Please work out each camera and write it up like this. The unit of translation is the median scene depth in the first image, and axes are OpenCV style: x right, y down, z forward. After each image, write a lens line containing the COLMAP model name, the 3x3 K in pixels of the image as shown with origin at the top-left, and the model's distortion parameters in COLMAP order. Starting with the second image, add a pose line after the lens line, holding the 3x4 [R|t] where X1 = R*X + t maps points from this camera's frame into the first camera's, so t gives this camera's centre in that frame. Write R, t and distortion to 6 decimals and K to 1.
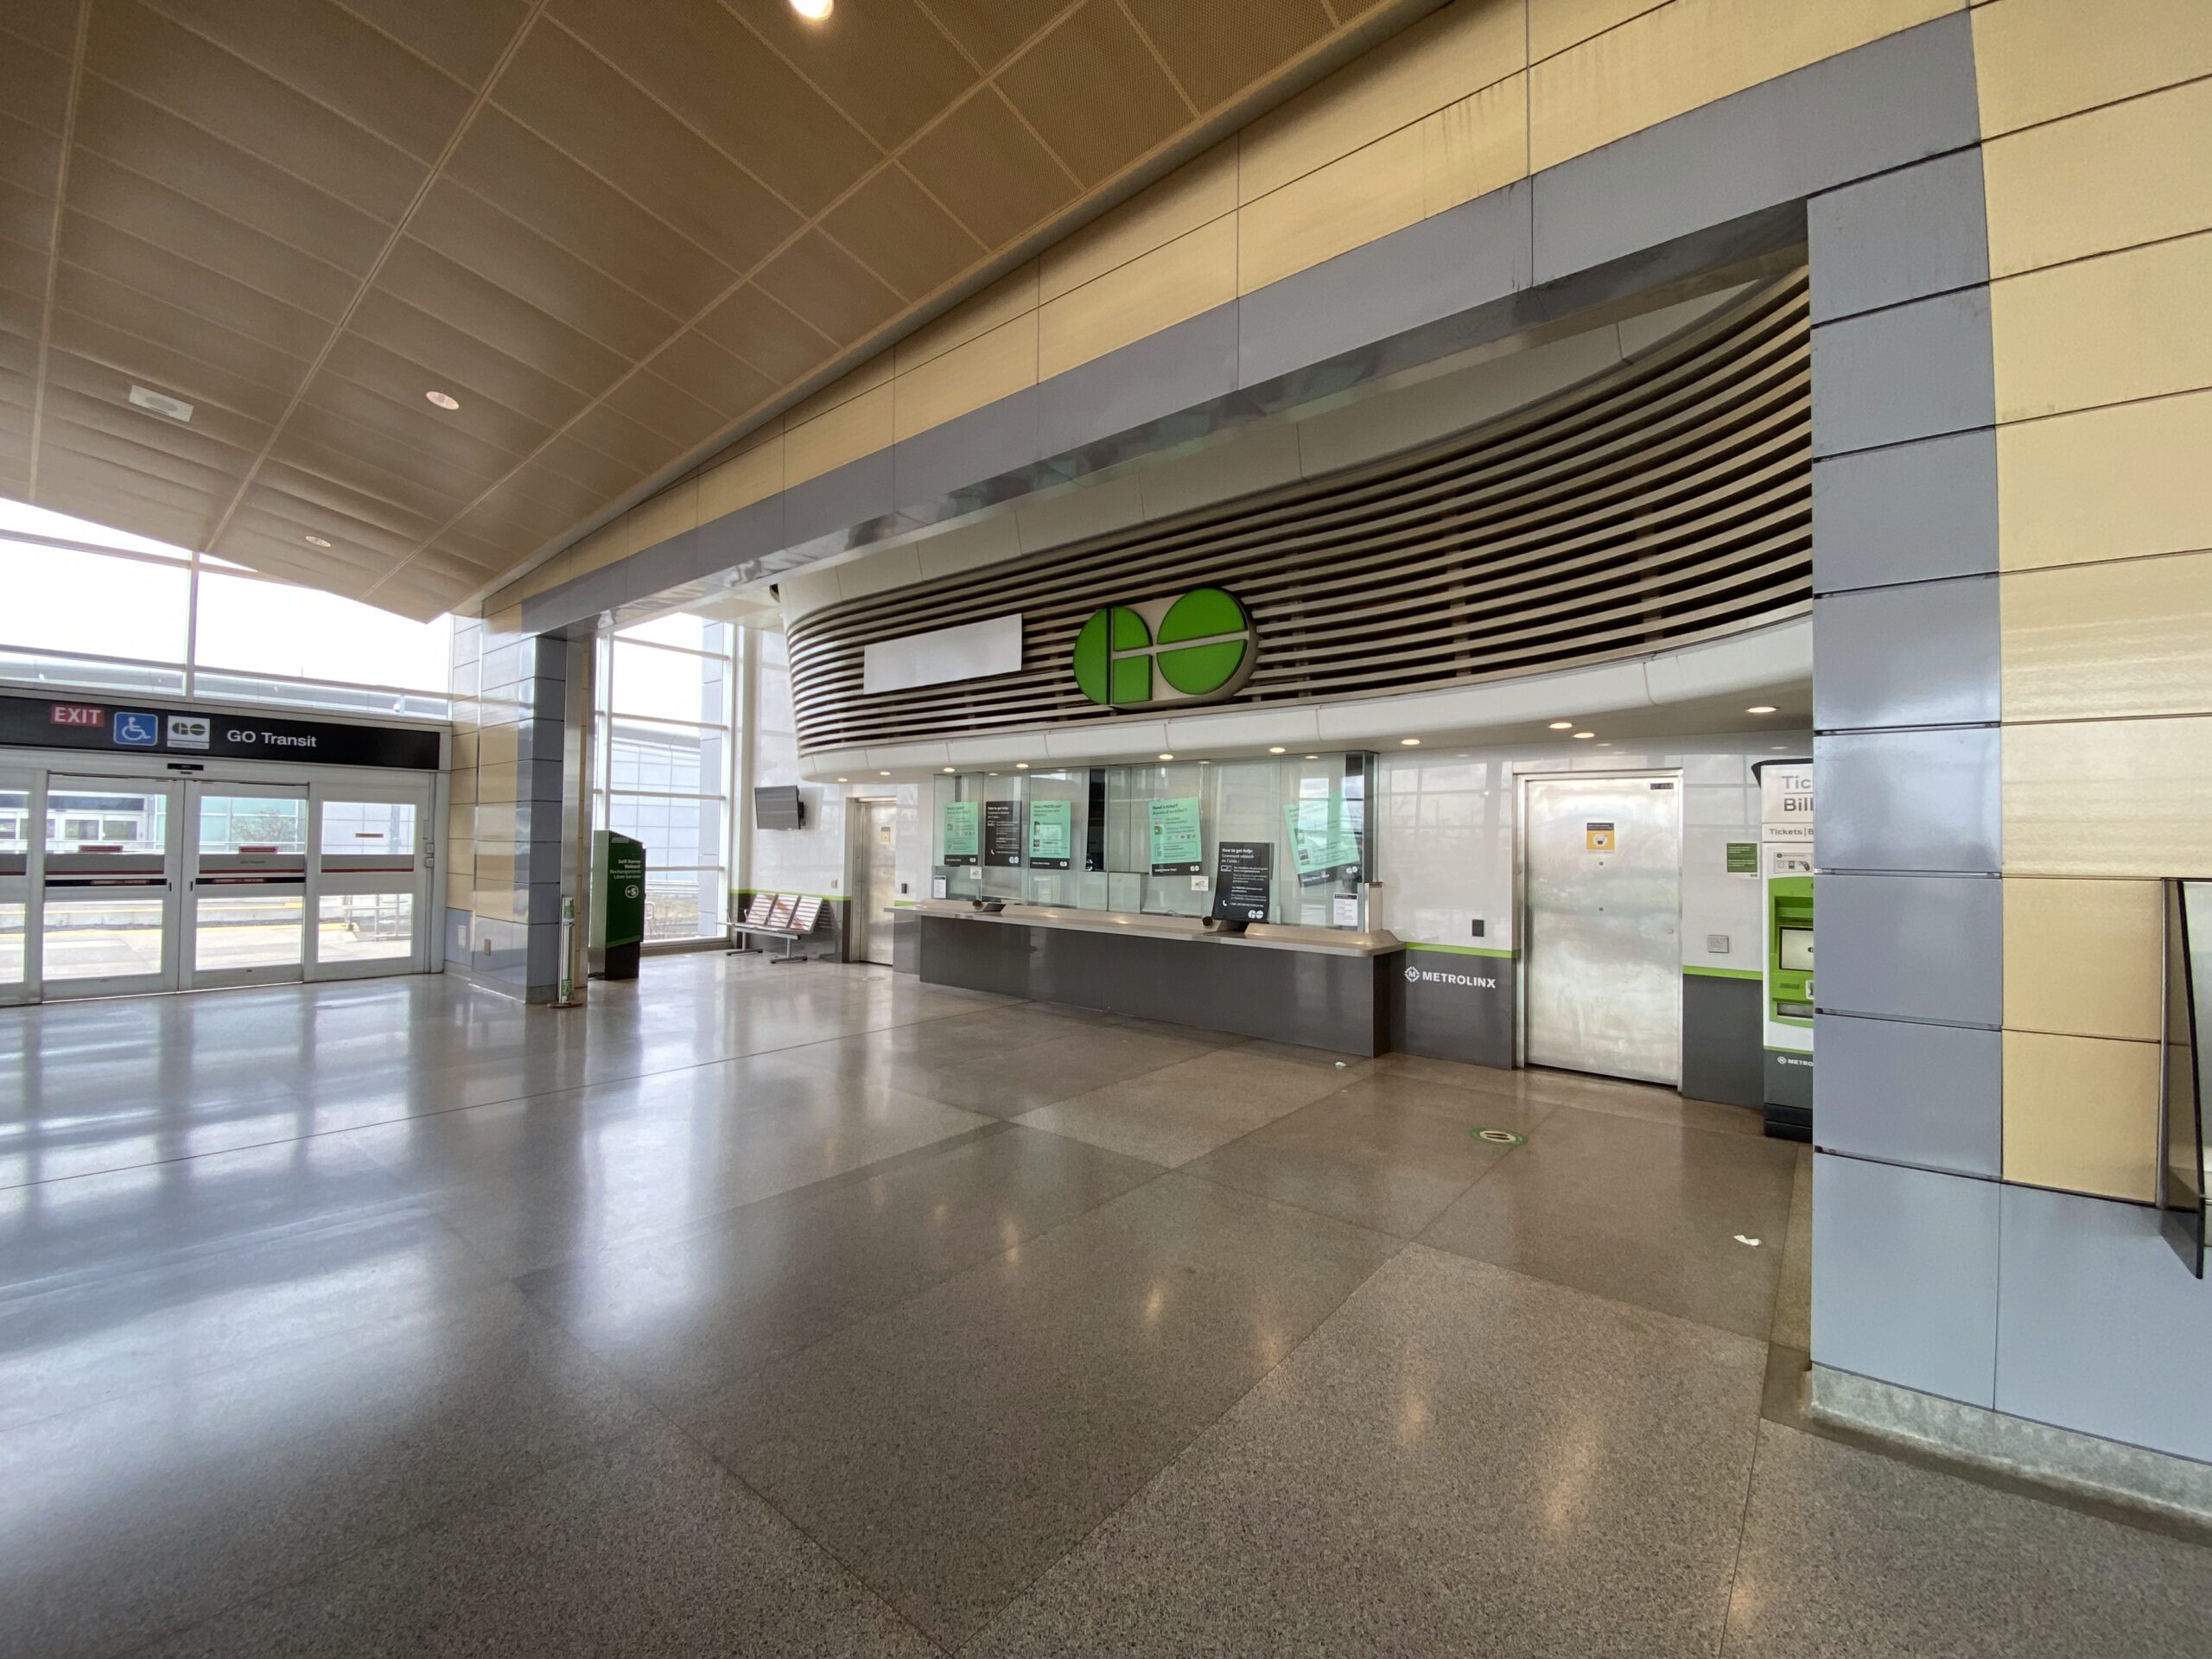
lens RADIAL K [[893.9, 0, 1117.6], [0, 893.9, 828.0], [0, 0, 1]] dist [0.002211, -0.001172]
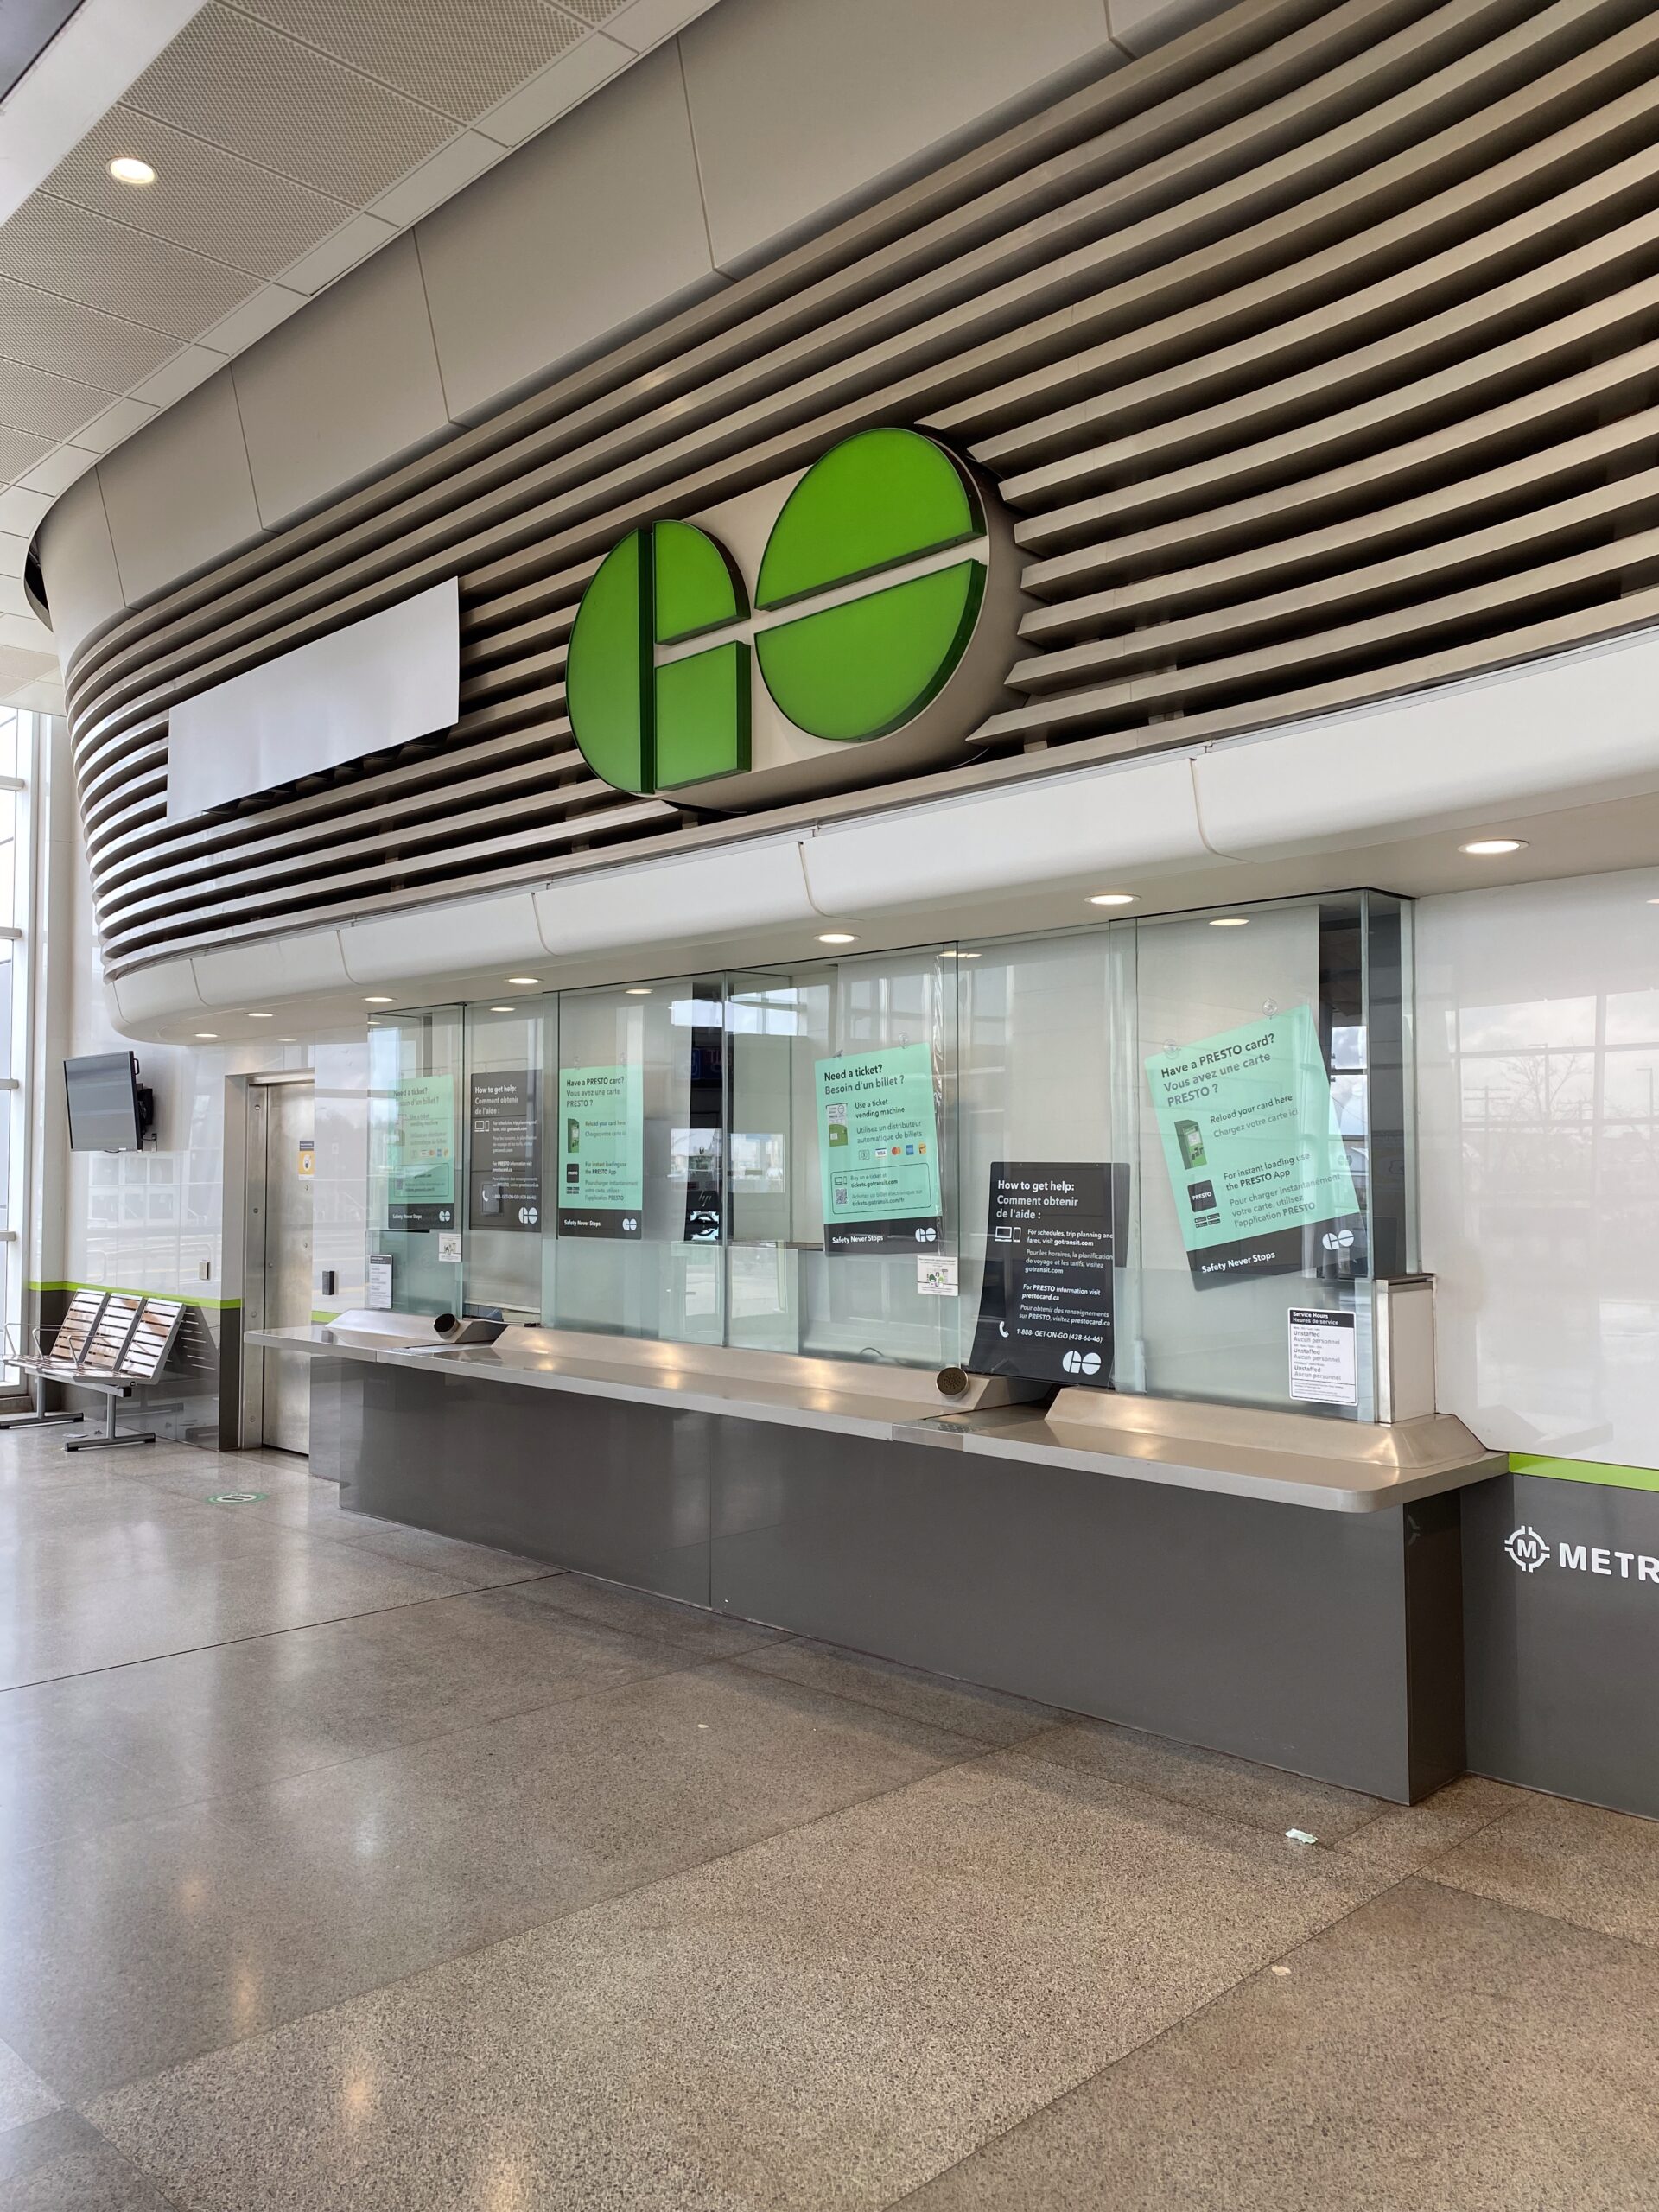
lens RADIAL K [[1680.7, 0, 825.7], [0, 1680.7, 1100.2], [0, 0, 1]] dist [-0.008603, -0.009501]
pose [[0.993078, -0.020926, -0.115579, 0.128050], [0.018280, 0.999547, -0.023901, 0.005288], [0.116026, 0.021623, 0.993011, 0.305017]]
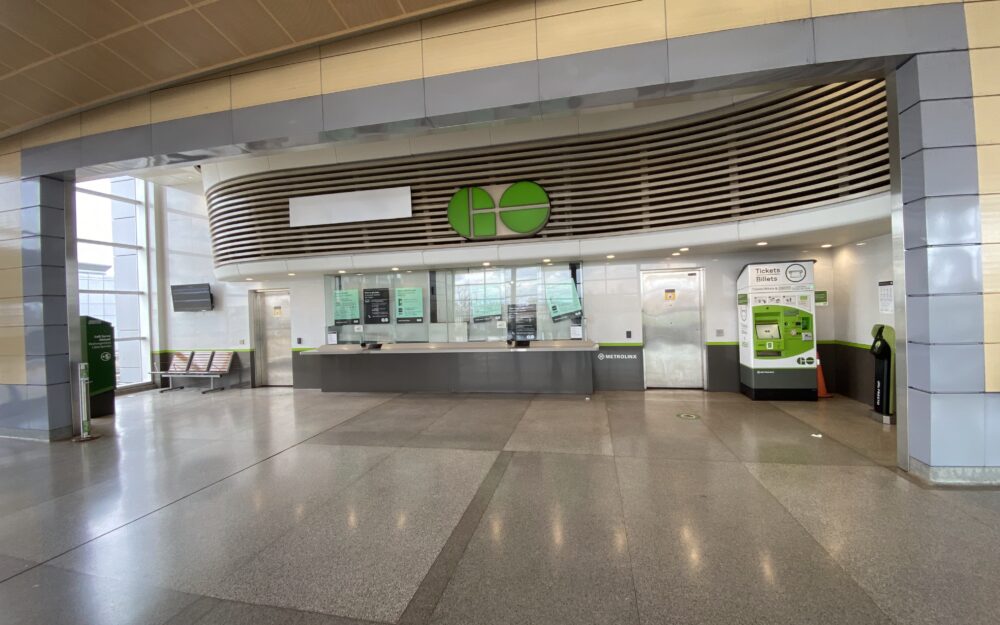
lens RADIAL K [[406.2, 0, 498.5], [0, 406.2, 311.4], [0, 0, 1]] dist [-0.005145, -0.001386]
pose [[0.893184, -0.046334, 0.447297, -0.334987], [0.037888, 0.998895, 0.027816, 0.004451], [-0.448092, -0.007897, 0.893953, 0.156261]]
